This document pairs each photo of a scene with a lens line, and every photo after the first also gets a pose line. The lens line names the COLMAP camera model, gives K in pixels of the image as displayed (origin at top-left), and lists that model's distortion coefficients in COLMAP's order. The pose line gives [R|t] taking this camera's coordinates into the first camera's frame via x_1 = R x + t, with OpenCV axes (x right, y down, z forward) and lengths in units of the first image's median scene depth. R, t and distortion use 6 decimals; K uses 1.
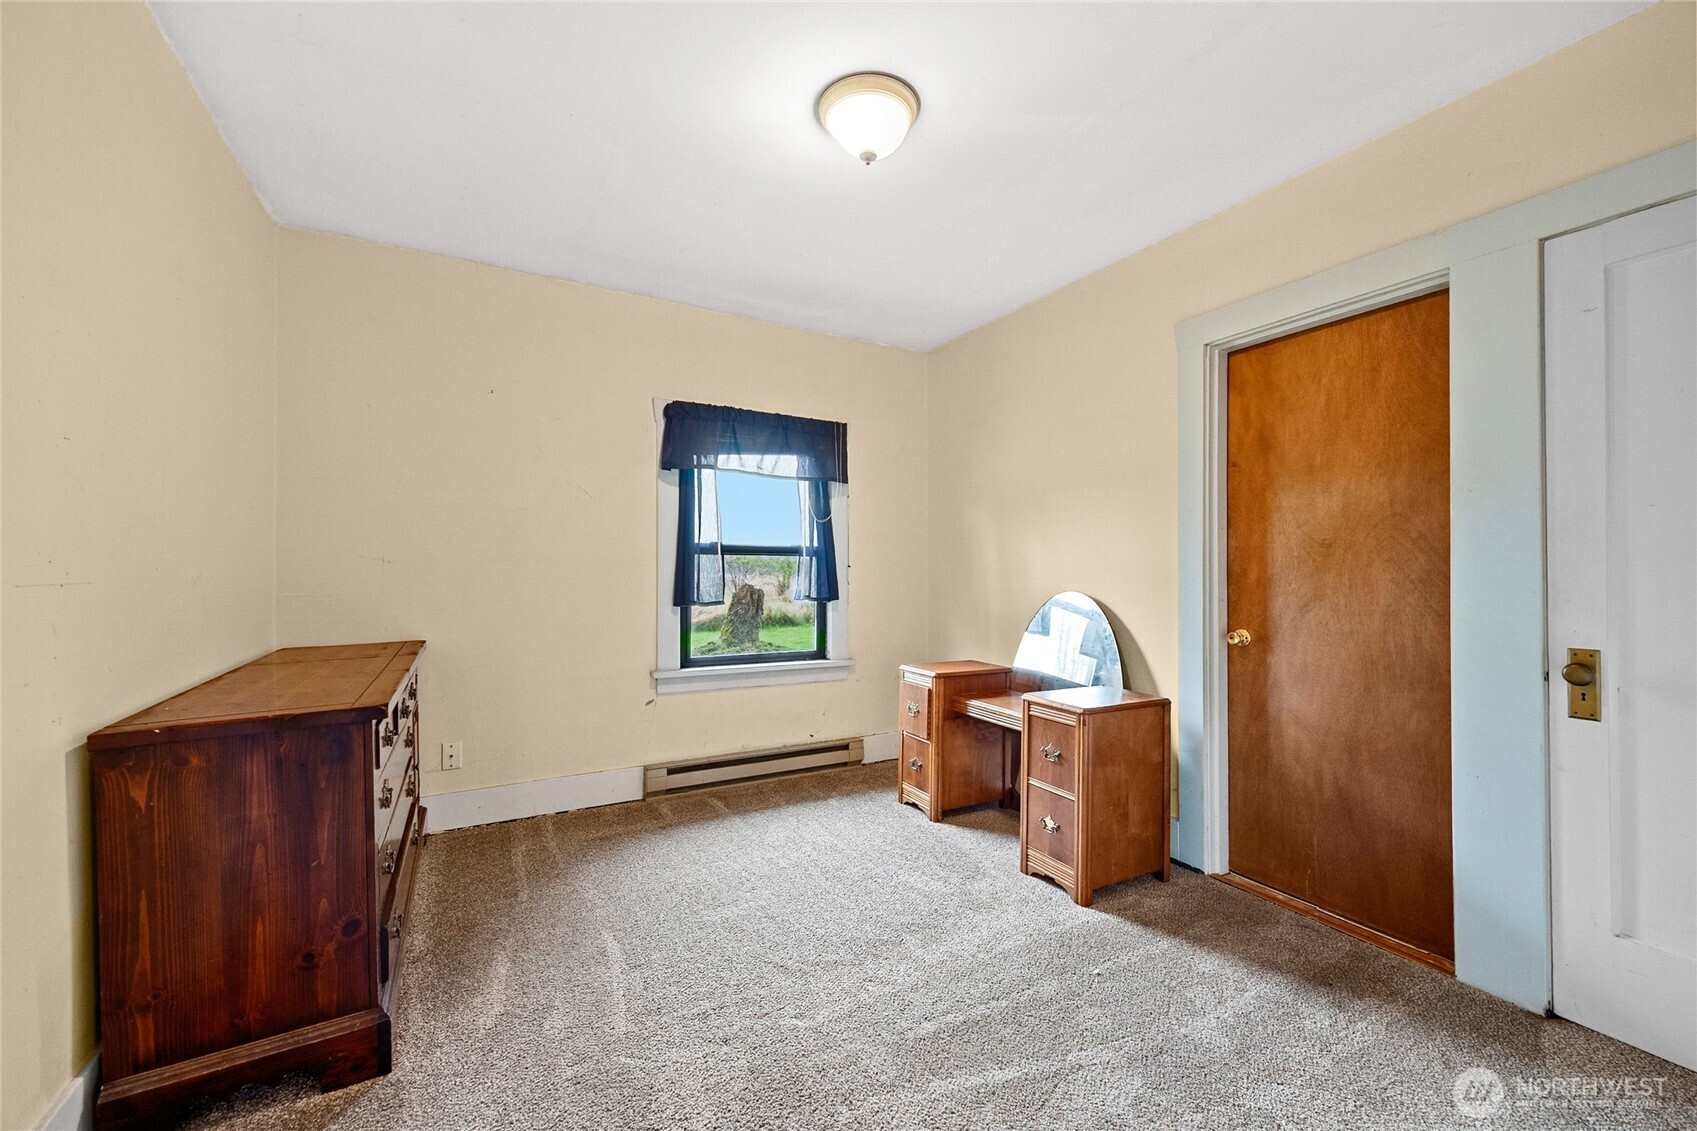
lens RADIAL K [[647.8, 0, 821.9], [0, 647.8, 566.8], [0, 0, 1]] dist [-0.002313, -0.000501]
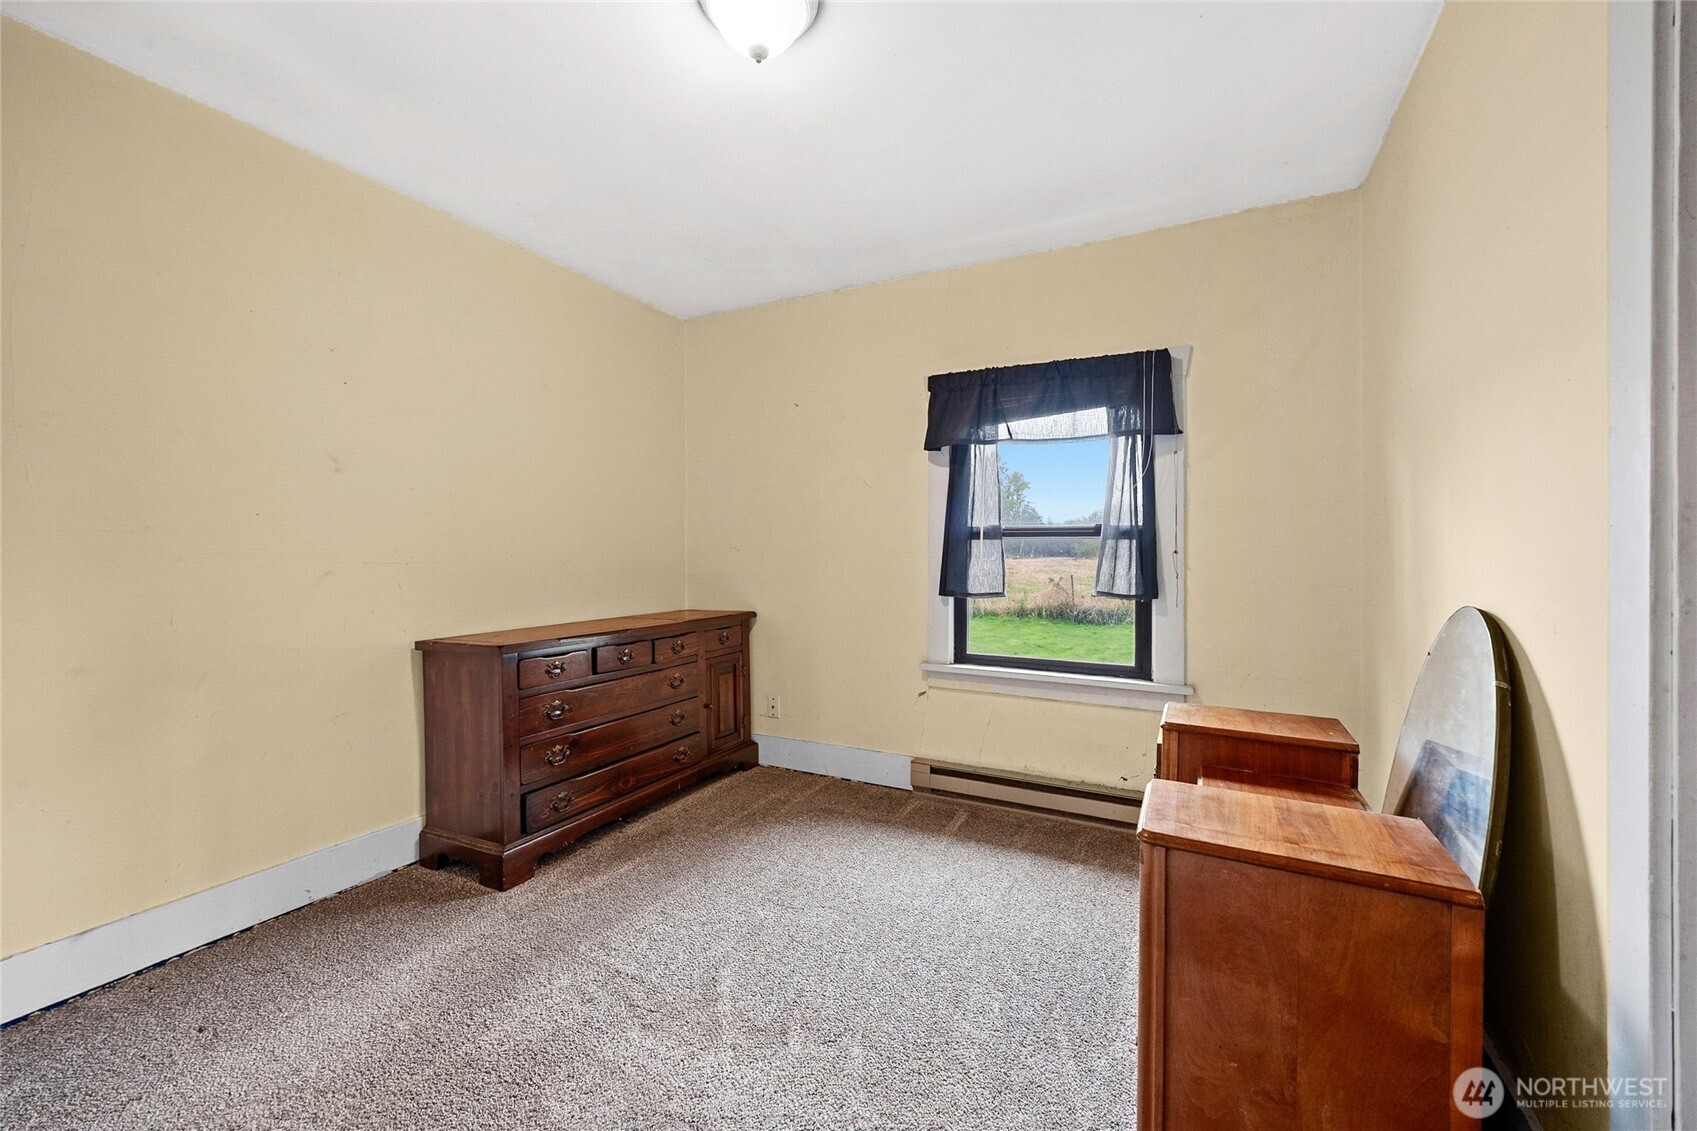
lens RADIAL K [[647.8, 0, 844.1], [0, 647.8, 558.1], [0, 0, 1]] dist [-0.002313, -0.000501]
pose [[0.588808, 0.003589, -0.808265, 0.464695], [0.001560, 0.999983, 0.005577, 0.001561], [0.808272, -0.004545, 0.588792, 0.352064]]
